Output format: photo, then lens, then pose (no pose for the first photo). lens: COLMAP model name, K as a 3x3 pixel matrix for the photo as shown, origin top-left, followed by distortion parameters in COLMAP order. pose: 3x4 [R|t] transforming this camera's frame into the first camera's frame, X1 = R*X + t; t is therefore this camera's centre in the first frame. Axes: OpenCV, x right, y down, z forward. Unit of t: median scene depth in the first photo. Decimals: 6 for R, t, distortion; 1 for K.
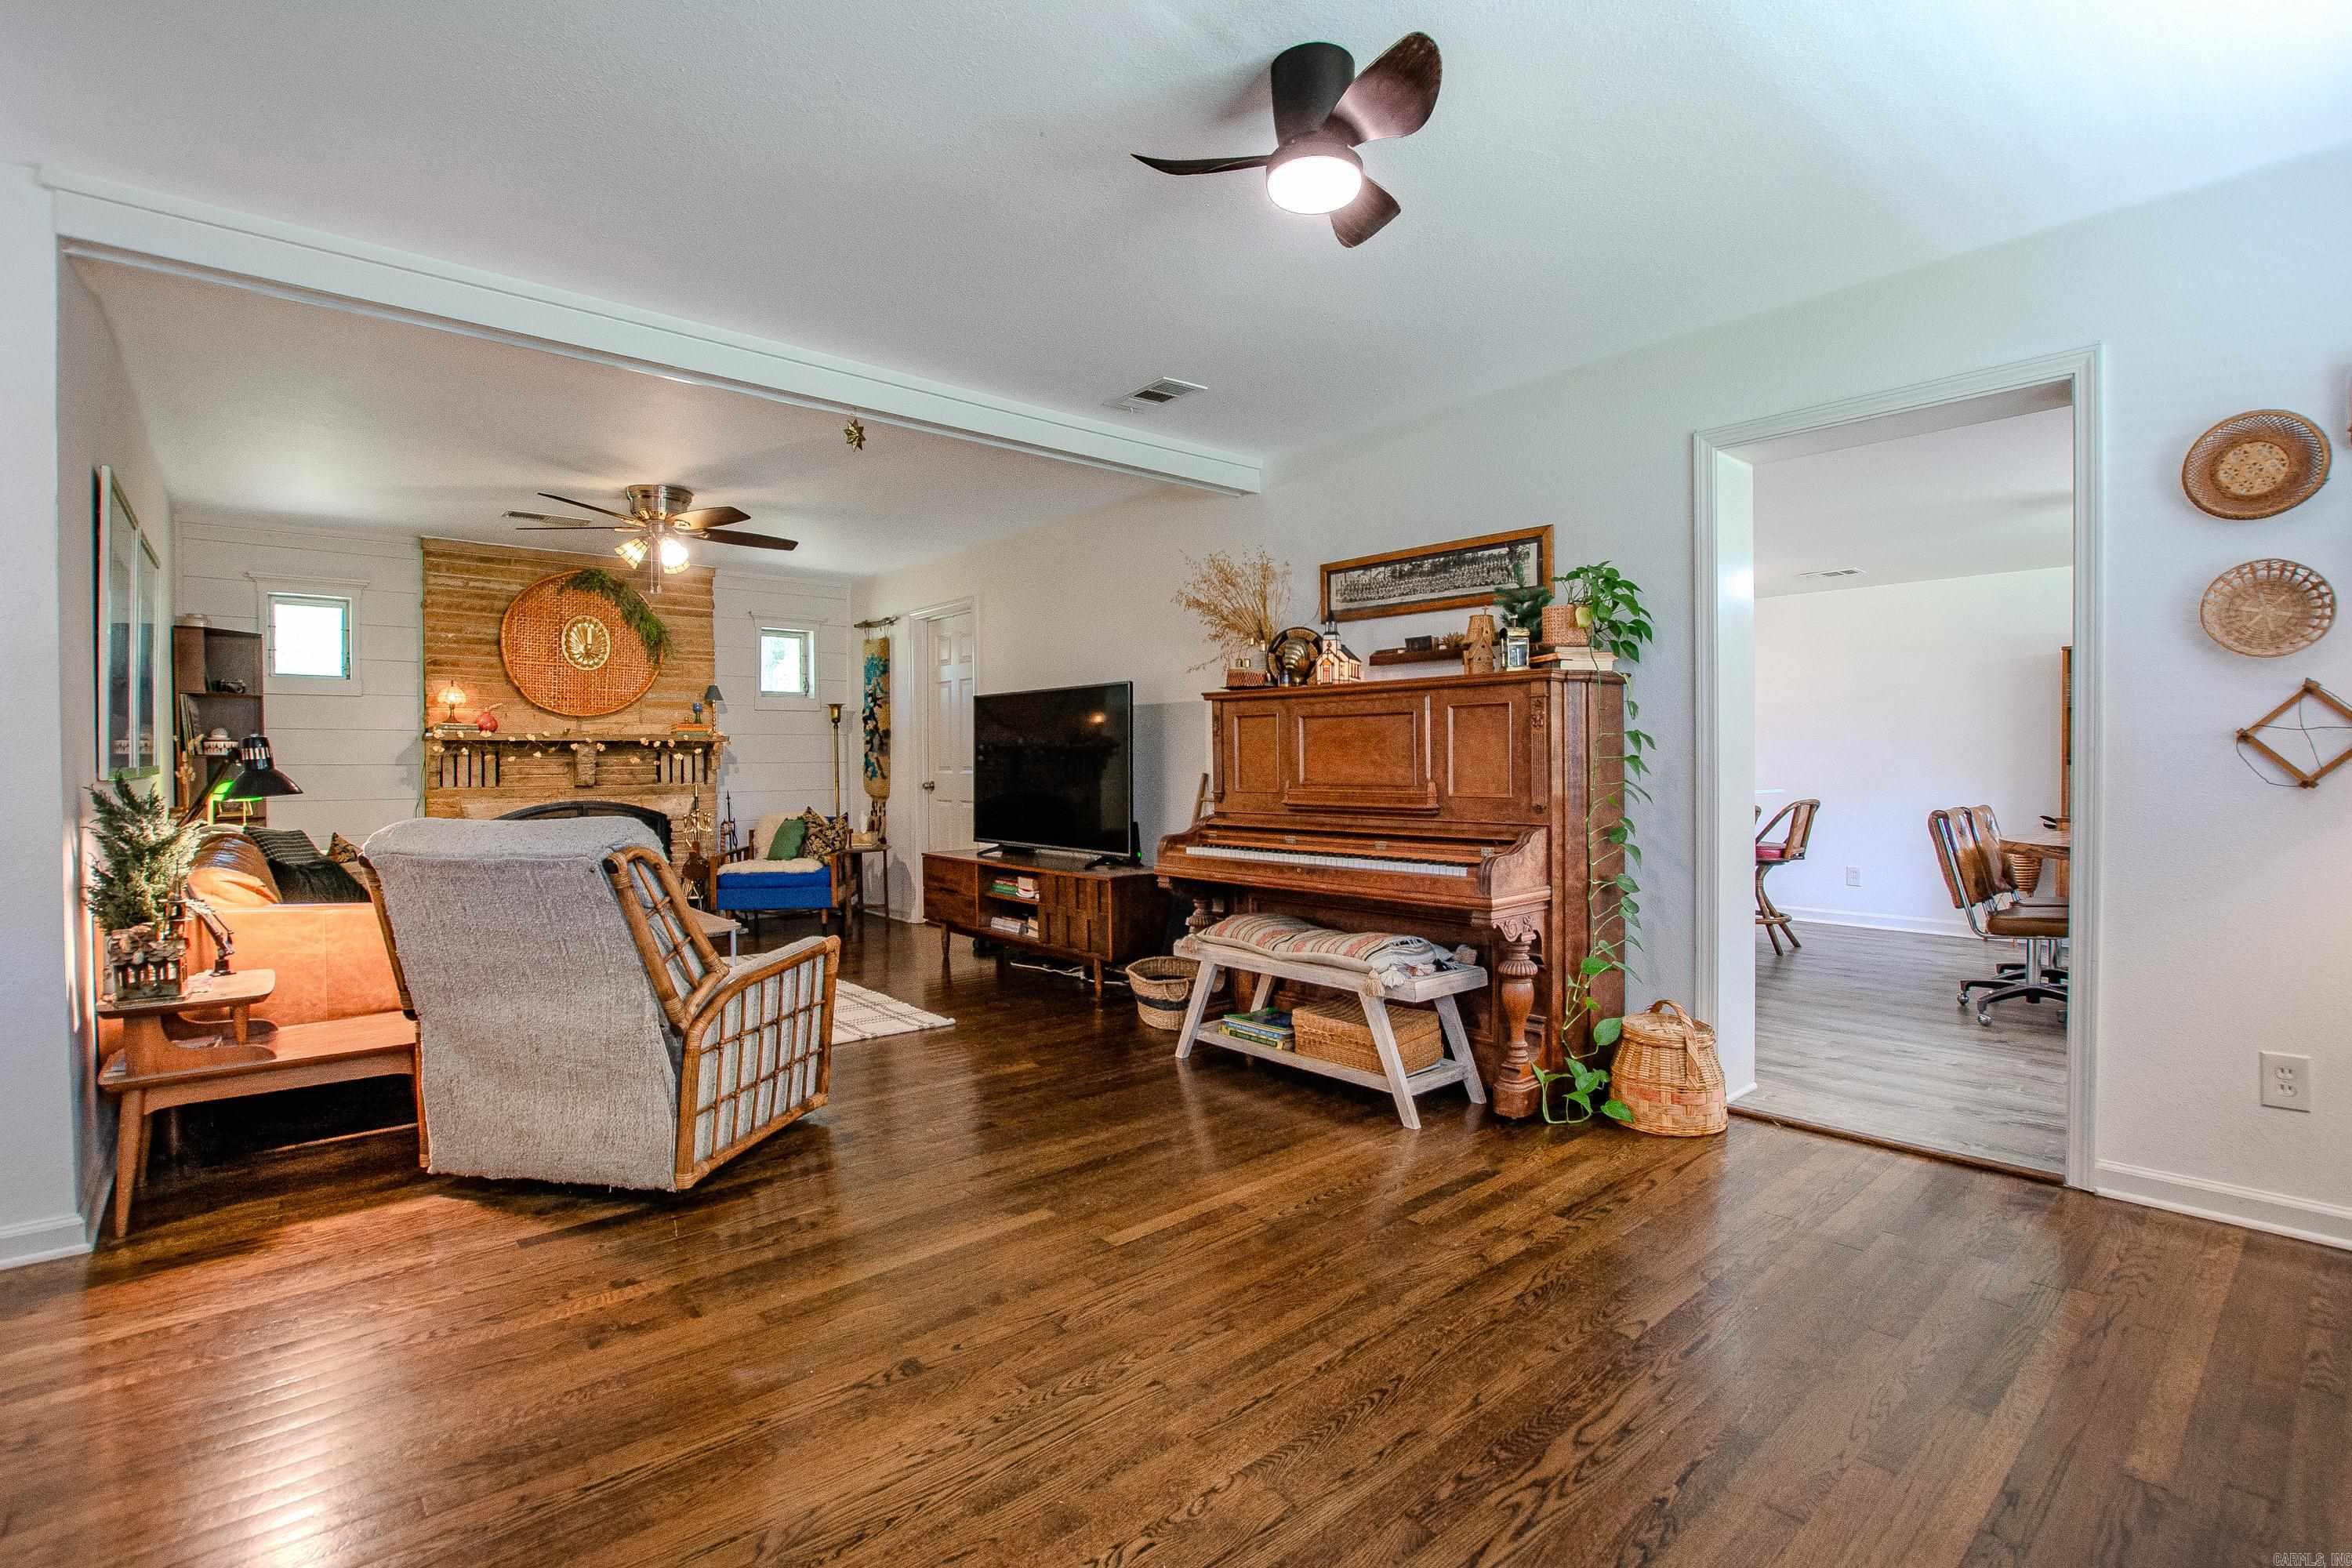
lens RADIAL K [[1051.7, 0, 1169.1], [0, 1051.7, 778.4], [0, 0, 1]] dist [-0.035142, 0.002438]
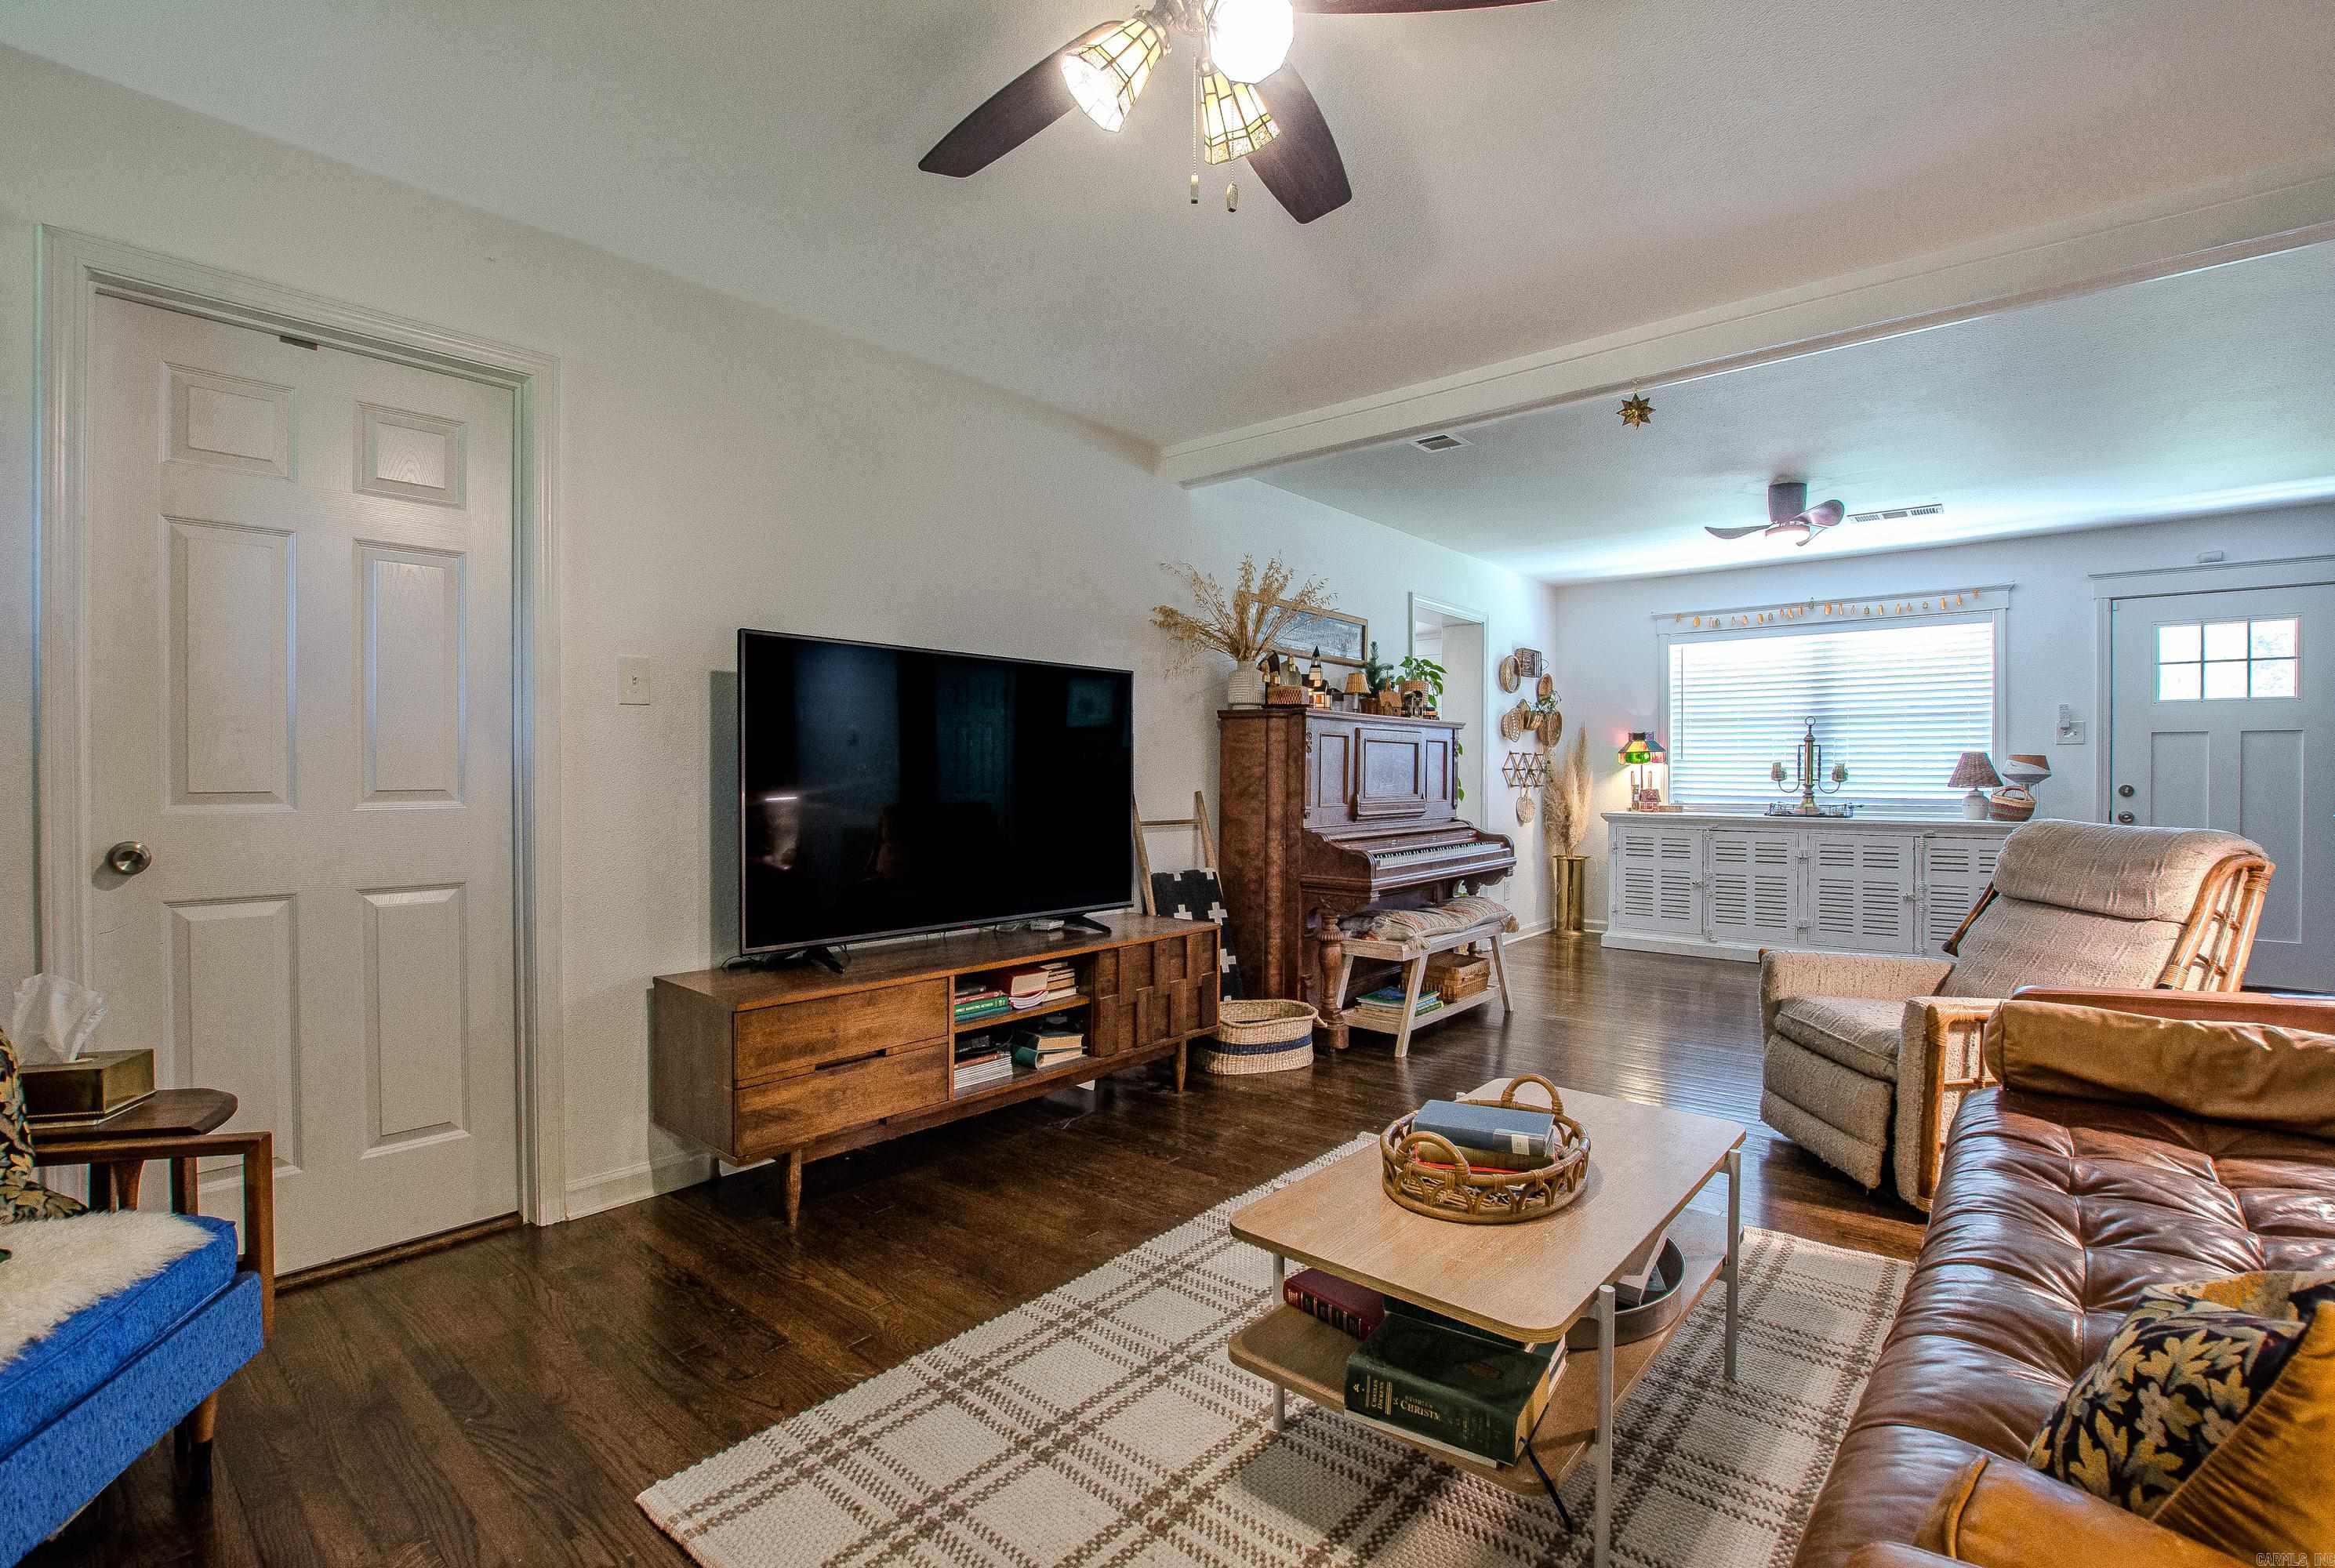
lens RADIAL K [[1066.6, 0, 1168.0], [0, 1066.6, 782.0], [0, 0, 1]] dist [-0.000163, -0.000001]
pose [[-0.160563, -0.006672, 0.987003, -0.754696], [0.011721, 0.999894, 0.008666, -0.018407], [-0.986956, 0.012960, -0.160468, 1.035073]]
